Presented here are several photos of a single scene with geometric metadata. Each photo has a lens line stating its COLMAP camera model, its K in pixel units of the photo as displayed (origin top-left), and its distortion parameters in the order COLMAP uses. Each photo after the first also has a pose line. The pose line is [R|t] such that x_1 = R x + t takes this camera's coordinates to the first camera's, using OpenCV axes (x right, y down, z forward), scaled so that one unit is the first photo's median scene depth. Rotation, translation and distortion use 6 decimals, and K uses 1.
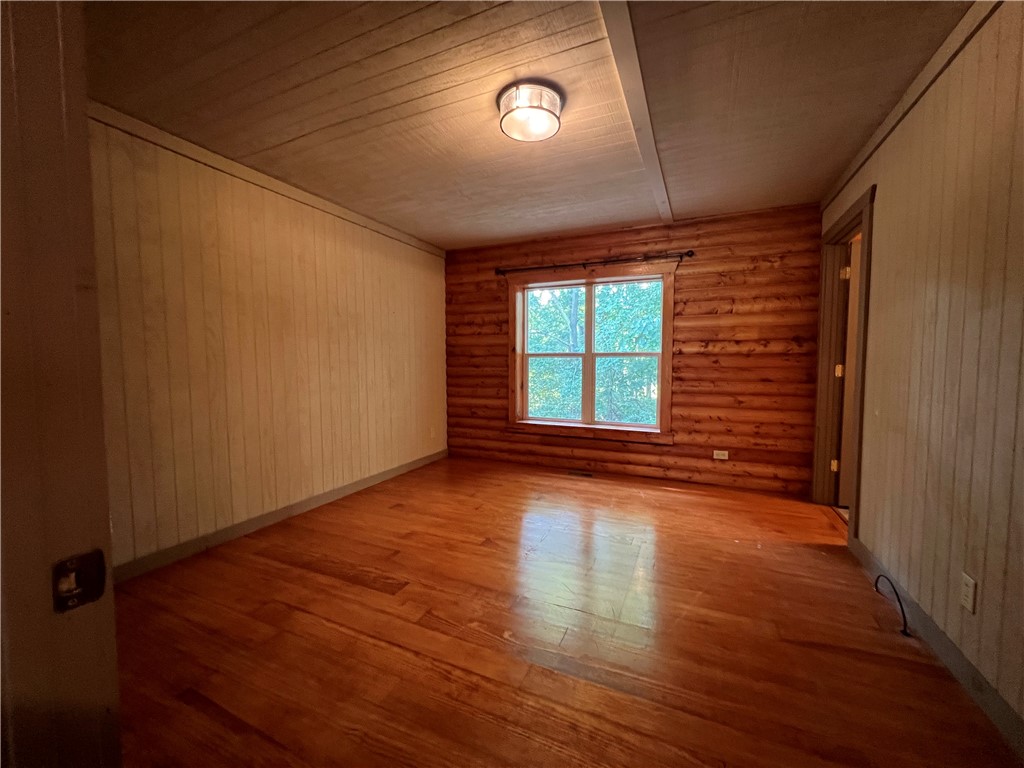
lens RADIAL K [[407.8, 0, 501.8], [0, 407.8, 383.0], [0, 0, 1]] dist [-0.002318, 0.001214]
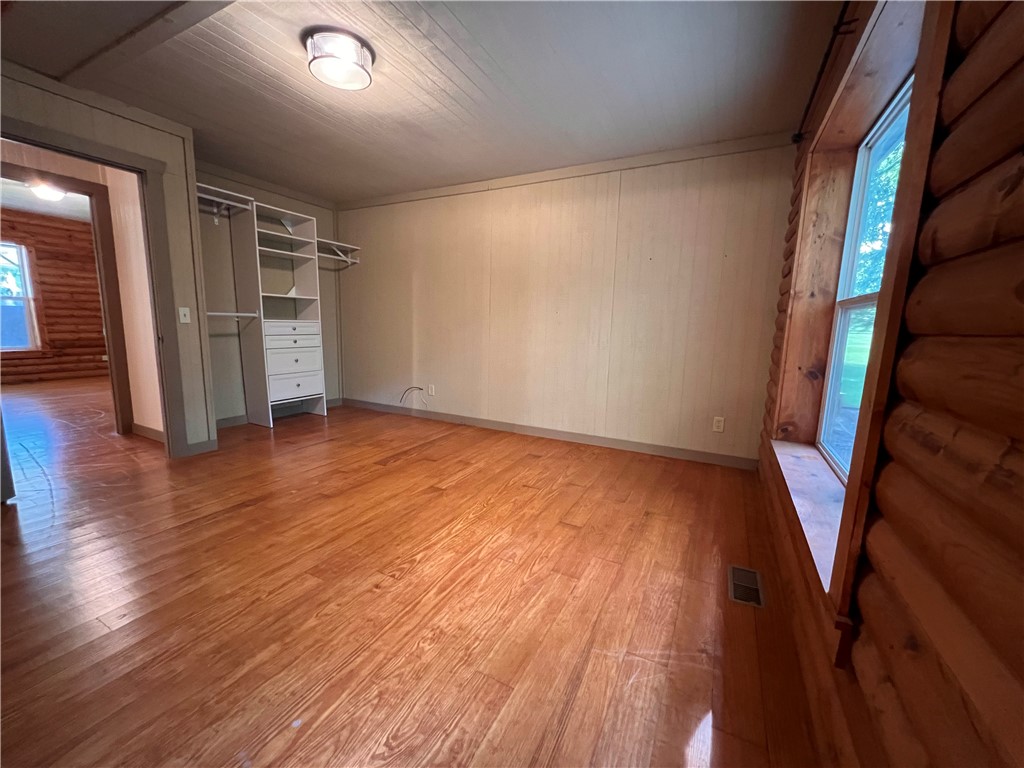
lens RADIAL K [[407.8, 0, 518.5], [0, 407.8, 381.1], [0, 0, 1]] dist [-0.002318, 0.001214]
pose [[-0.017150, 0.145308, -0.989238, 0.900640], [-0.085584, 0.985539, 0.146249, -0.041858], [0.996183, 0.087172, -0.004466, 1.148730]]
